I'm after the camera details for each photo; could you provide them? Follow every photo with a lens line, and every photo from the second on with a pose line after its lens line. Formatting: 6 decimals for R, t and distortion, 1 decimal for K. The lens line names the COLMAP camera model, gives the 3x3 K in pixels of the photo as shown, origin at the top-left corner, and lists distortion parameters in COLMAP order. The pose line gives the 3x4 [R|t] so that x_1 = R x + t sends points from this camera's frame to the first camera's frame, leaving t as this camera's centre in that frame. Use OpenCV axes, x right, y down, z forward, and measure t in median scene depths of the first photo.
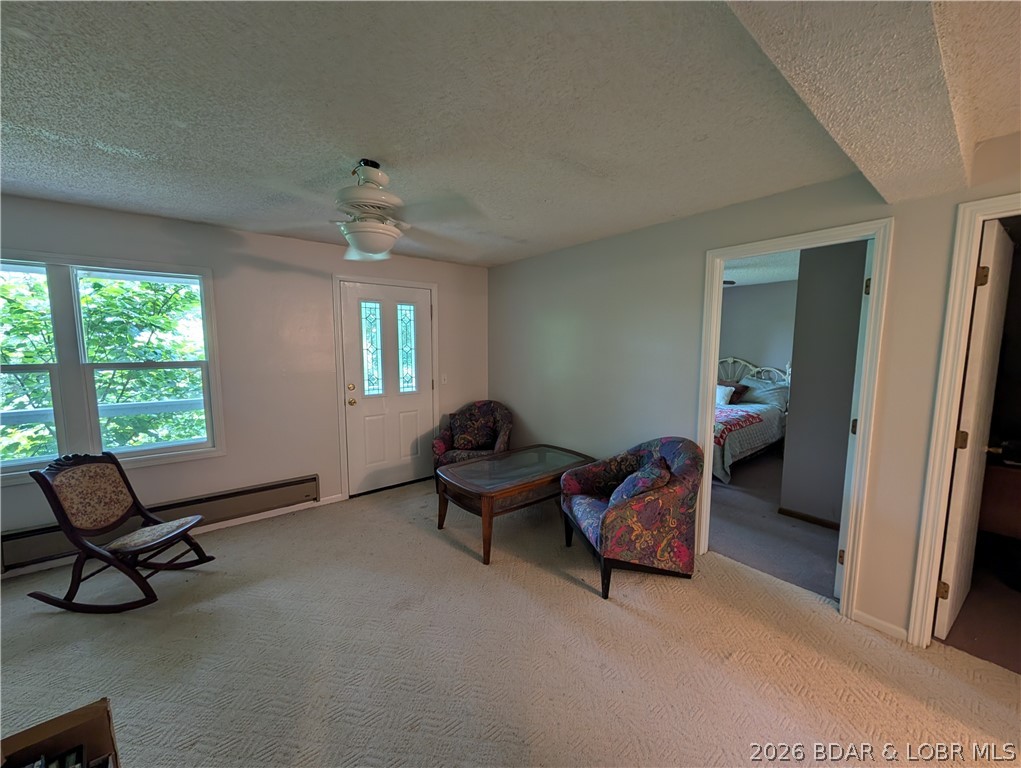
lens RADIAL K [[387.2, 0, 507.6], [0, 387.2, 384.2], [0, 0, 1]] dist [-0.000822, -0.000194]
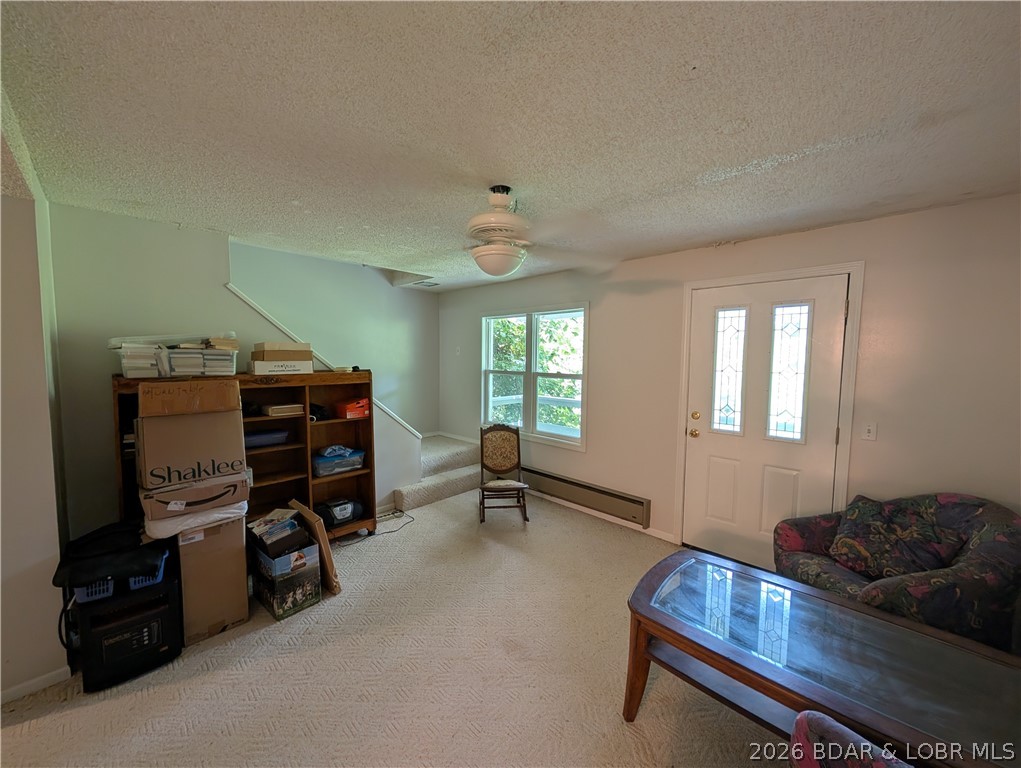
lens RADIAL K [[387.2, 0, 507.6], [0, 387.2, 384.2], [0, 0, 1]] dist [-0.000822, -0.000194]
pose [[0.126782, 0.072393, -0.989285, 0.374812], [-0.114397, 0.991746, 0.057912, -0.063192], [0.985312, 0.105829, 0.134017, 0.503152]]
